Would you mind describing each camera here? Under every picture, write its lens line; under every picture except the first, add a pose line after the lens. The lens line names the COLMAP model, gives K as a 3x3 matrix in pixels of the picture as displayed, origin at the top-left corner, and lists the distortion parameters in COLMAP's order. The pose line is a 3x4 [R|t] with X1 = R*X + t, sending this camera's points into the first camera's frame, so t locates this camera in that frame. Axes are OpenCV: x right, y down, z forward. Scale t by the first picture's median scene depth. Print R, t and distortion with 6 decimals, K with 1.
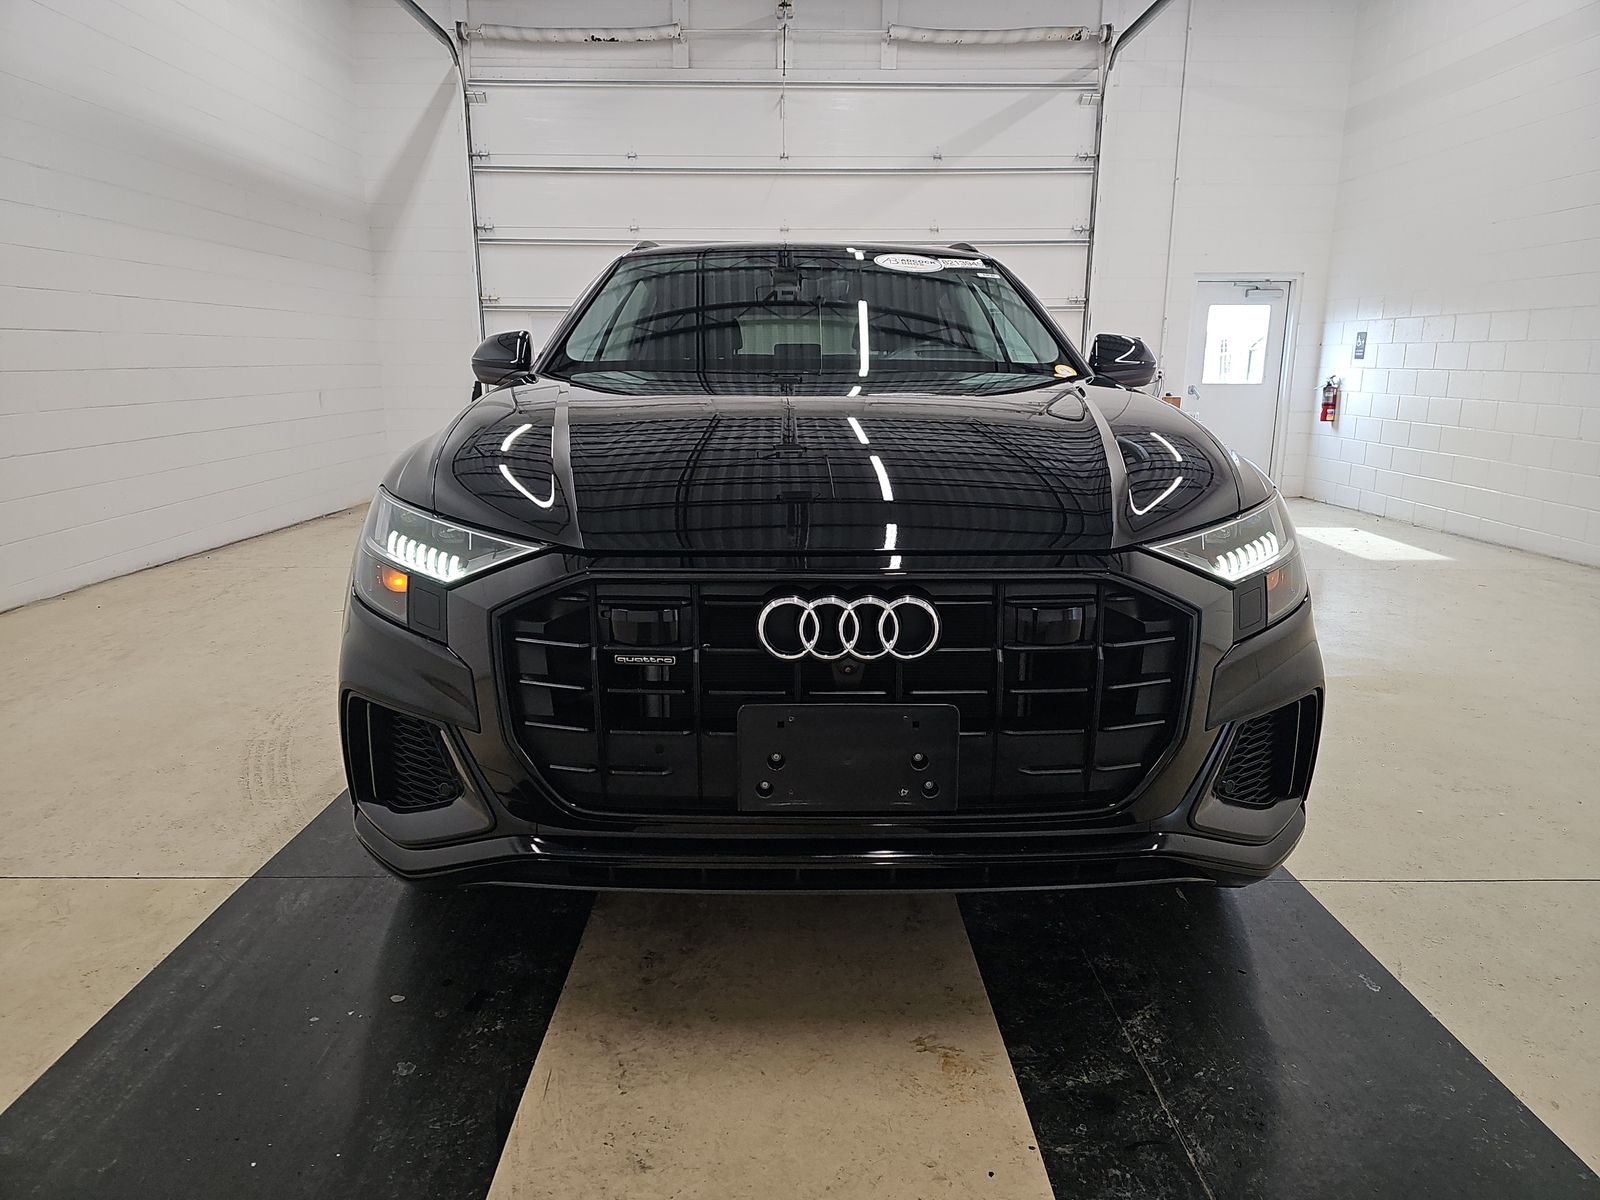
lens RADIAL K [[1064.4, 0, 798.7], [0, 1064.4, 596.2], [0, 0, 1]] dist [-0.003073, -0.025376]
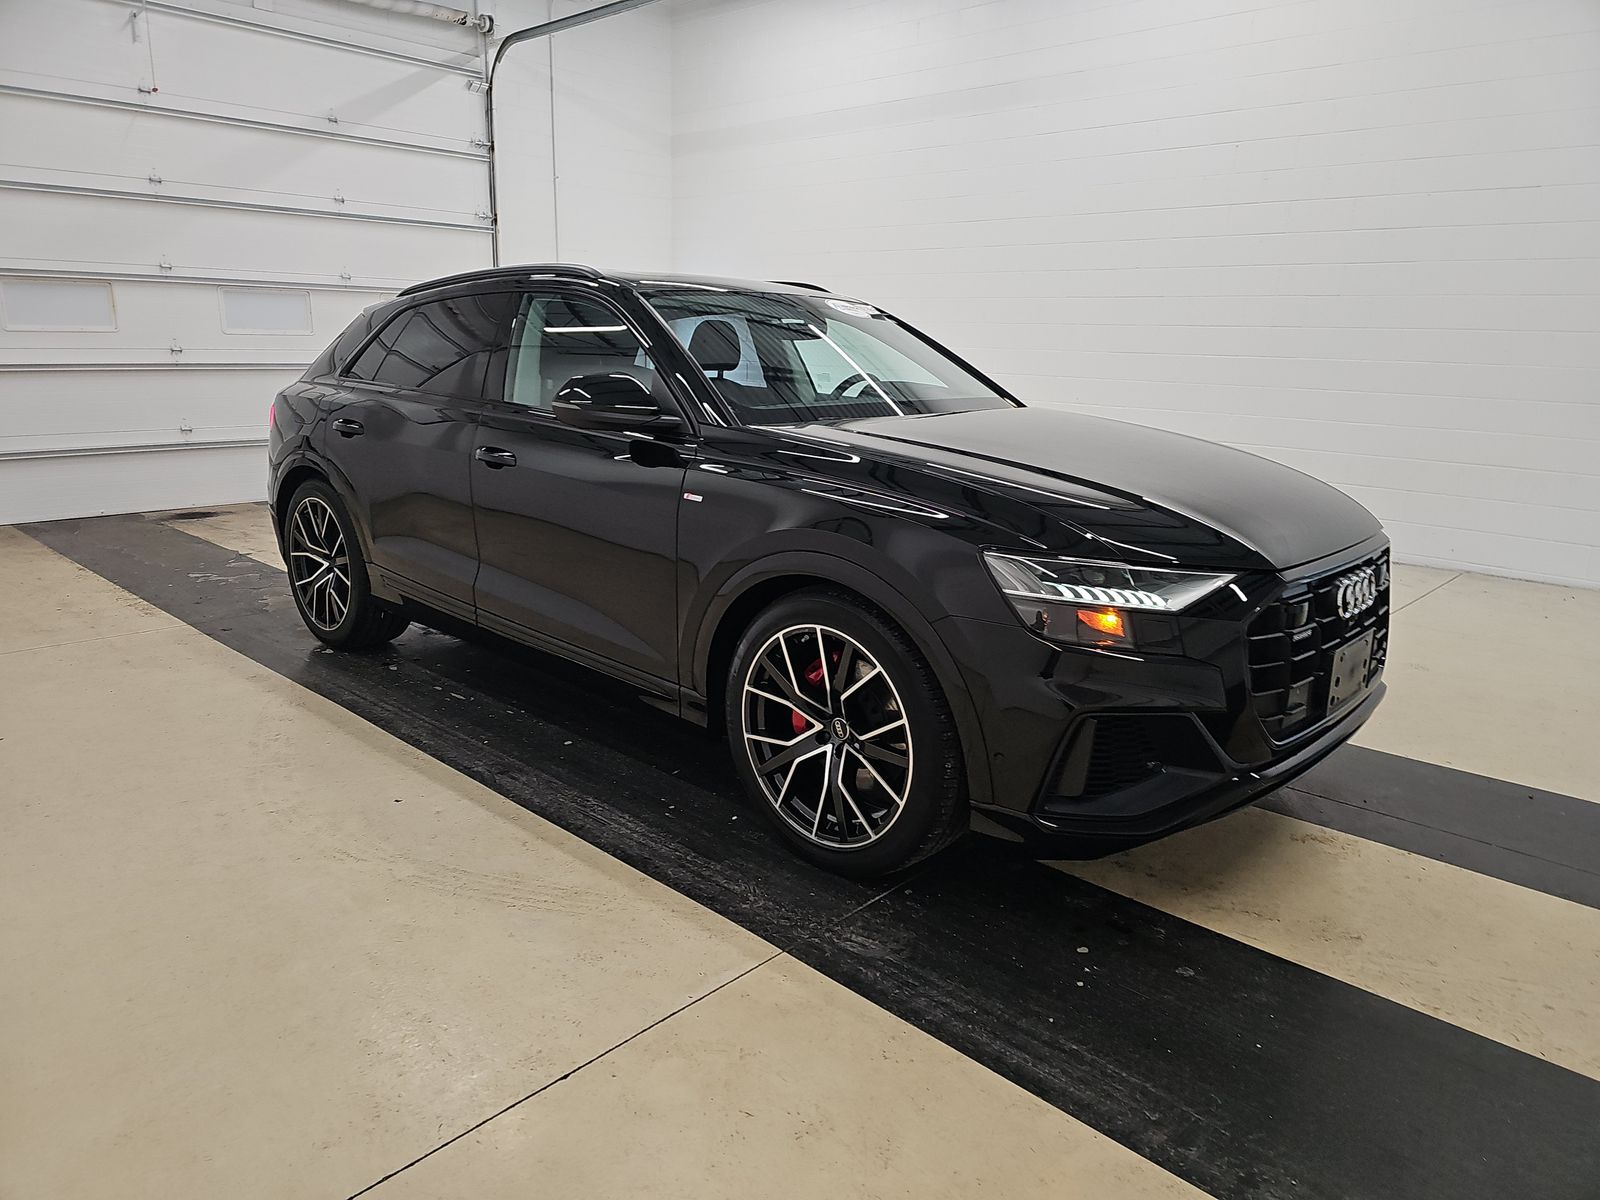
lens RADIAL K [[1064.4, 0, 790.4], [0, 1064.4, 612.2], [0, 0, 1]] dist [-0.003073, -0.025376]
pose [[0.690553, -0.154366, 0.706617, -0.316120], [0.114814, 0.987967, 0.103626, -0.041347], [-0.714111, 0.009571, 0.699967, 0.078418]]
